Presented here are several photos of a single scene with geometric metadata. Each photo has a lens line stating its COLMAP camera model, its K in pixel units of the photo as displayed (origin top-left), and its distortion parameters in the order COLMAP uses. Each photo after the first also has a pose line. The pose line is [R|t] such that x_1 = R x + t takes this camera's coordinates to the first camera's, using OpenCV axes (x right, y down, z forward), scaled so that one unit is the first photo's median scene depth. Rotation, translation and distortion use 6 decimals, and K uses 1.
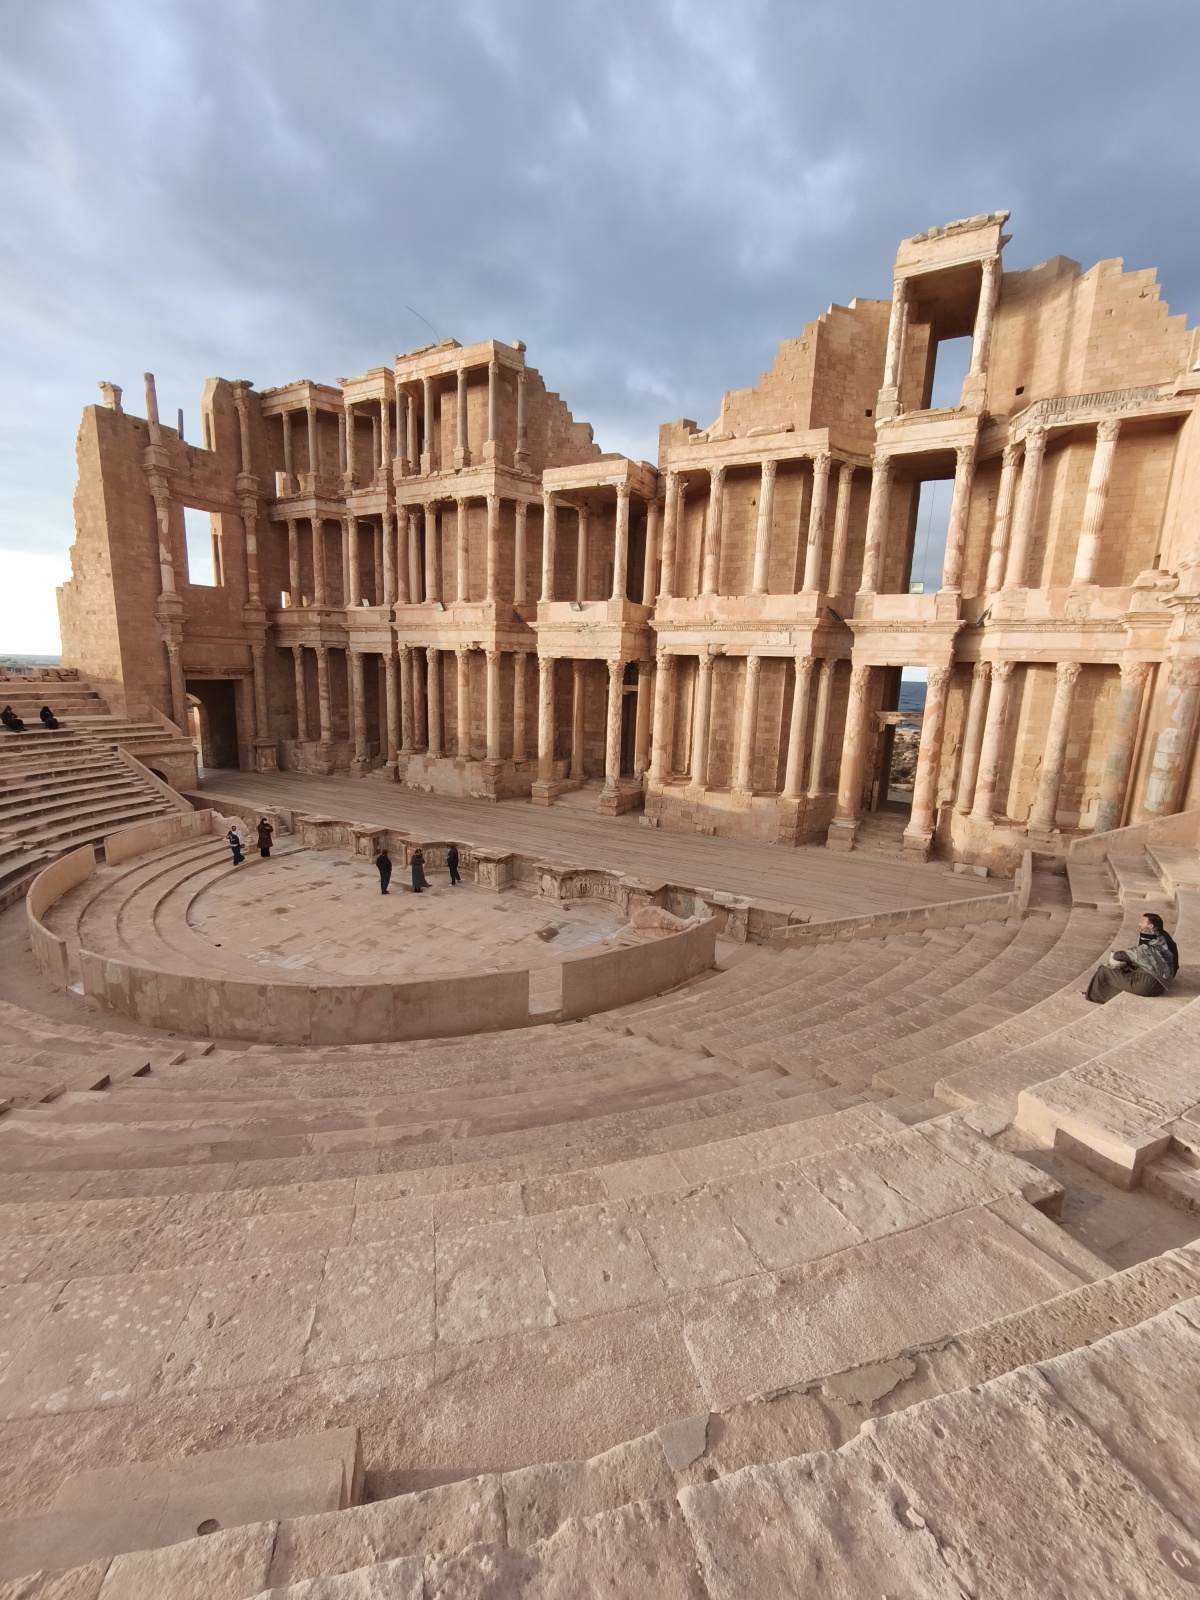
lens RADIAL K [[663.3, 0, 600.0], [0, 663.3, 800.0], [0, 0, 1]] dist [-0.007077, -0.000360]
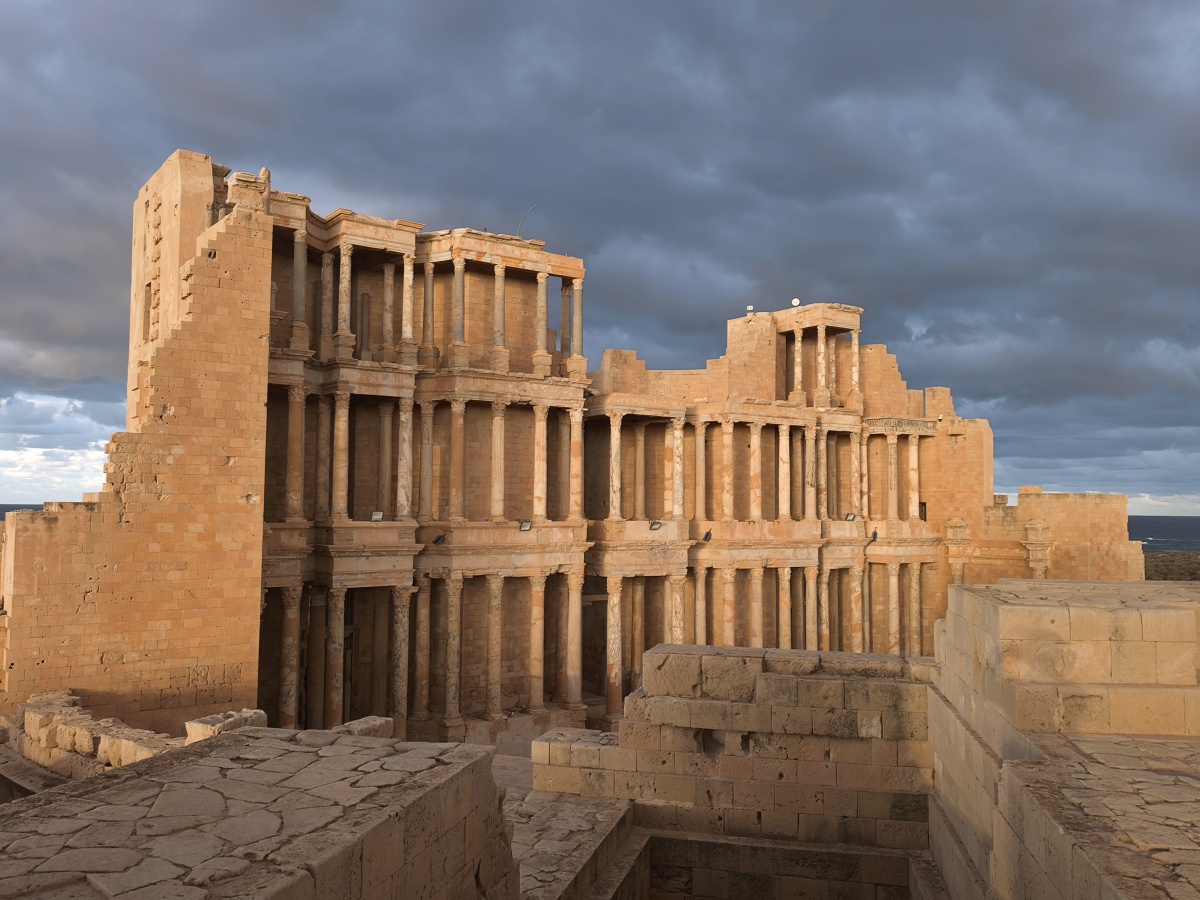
lens RADIAL K [[980.4, 0, 648.2], [0, 980.4, 455.0], [0, 0, 1]] dist [0.087565, -0.000754]
pose [[0.412252, 0.027445, 0.910656, -1.342378], [0.178429, 0.977758, -0.110242, -0.224753], [-0.893427, 0.207934, 0.398185, 0.373002]]
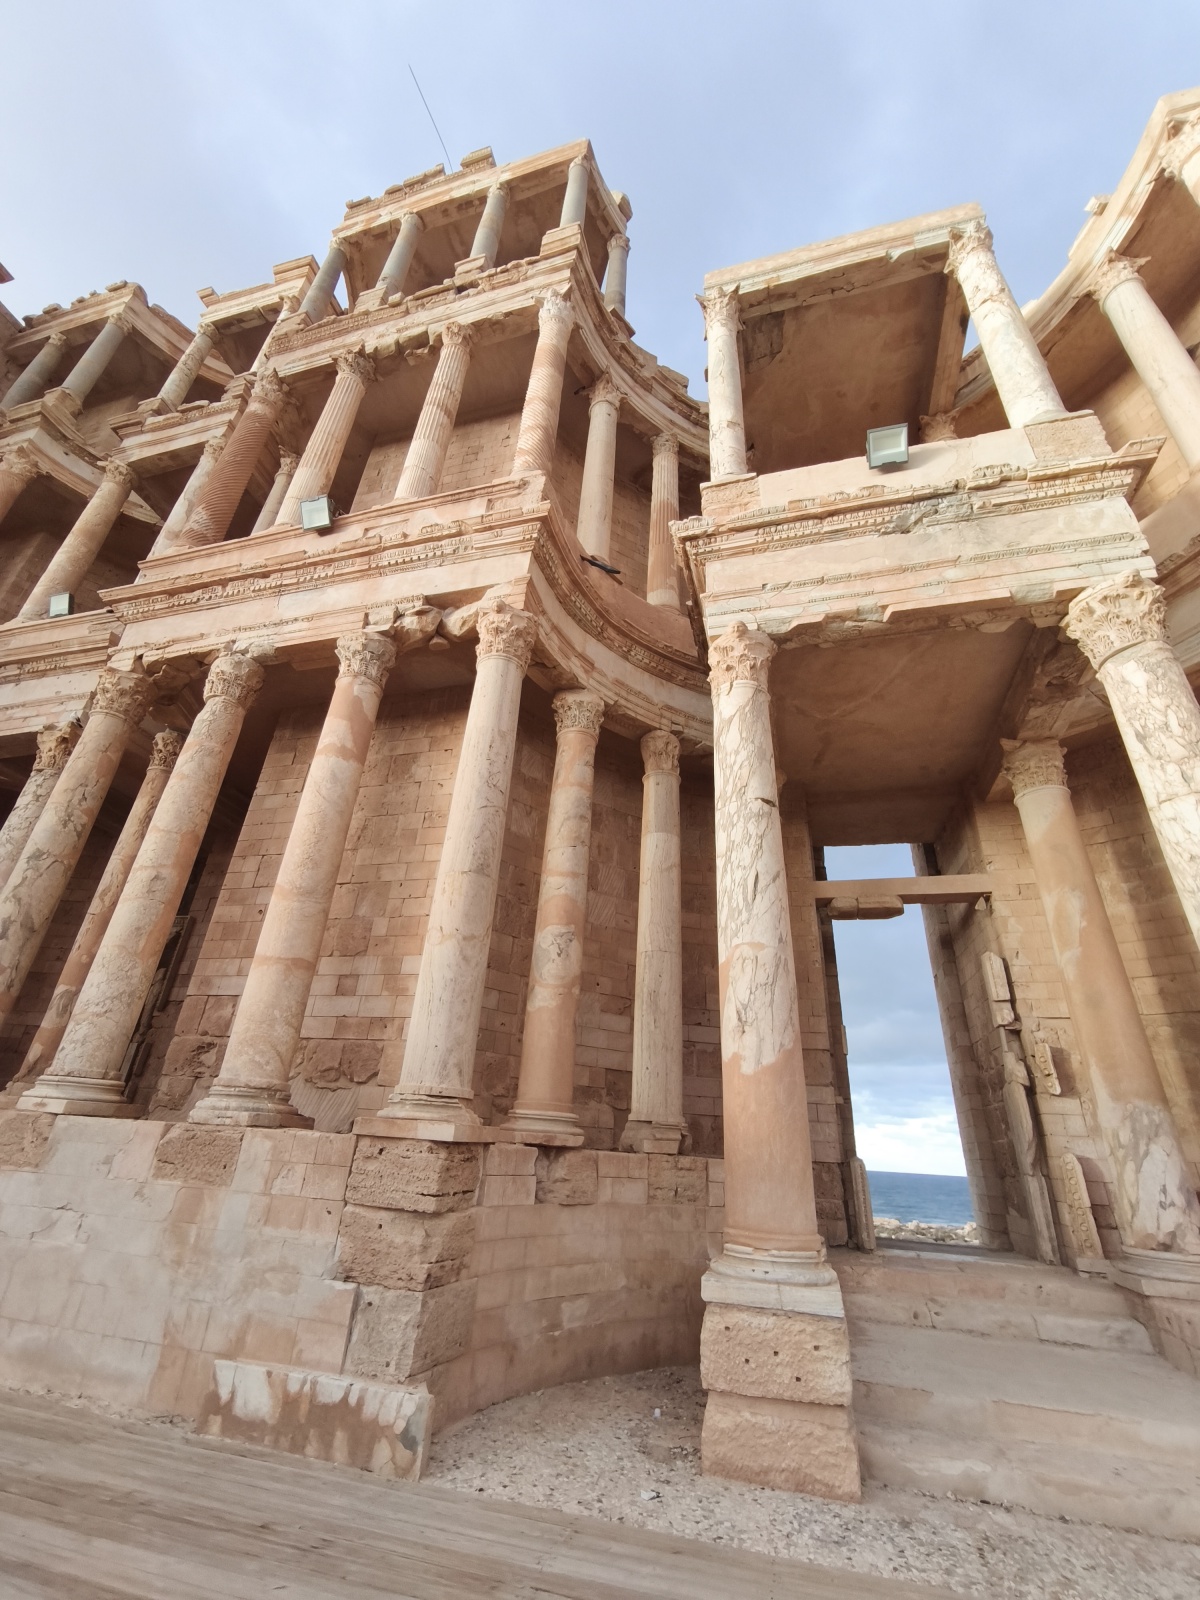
lens RADIAL K [[649.9, 0, 606.7], [0, 649.9, 806.5], [0, 0, 1]] dist [-0.003512, 0.000062]
pose [[0.964993, 0.133760, 0.225603, -0.174719], [0.033015, 0.791383, -0.610428, -0.020630], [-0.260190, 0.596507, 0.759263, 0.864809]]
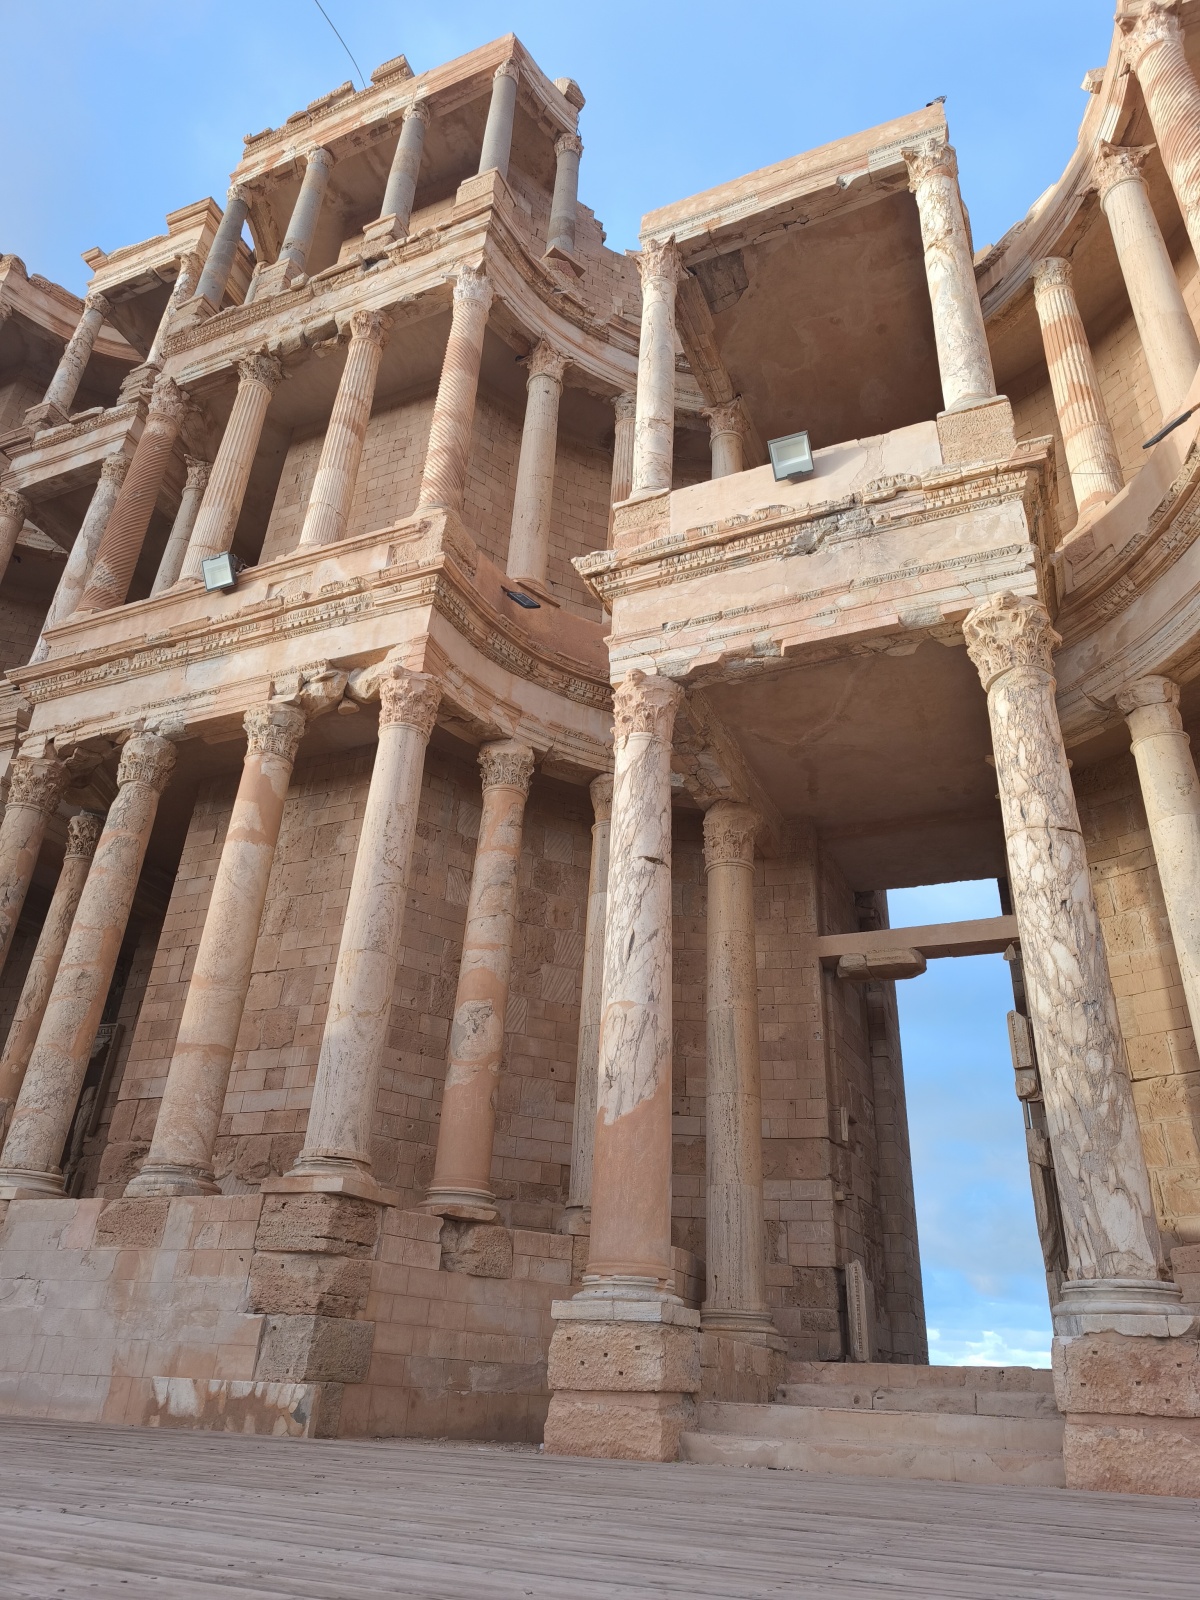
lens RADIAL K [[1074.7, 0, 600.0], [0, 1074.7, 800.0], [0, 0, 1]] dist [0.045499, -0.055705]
pose [[0.995087, 0.061676, 0.077451, -0.124714], [0.002110, 0.768882, -0.639388, 0.051466], [-0.098985, 0.636410, 0.764974, 0.744729]]
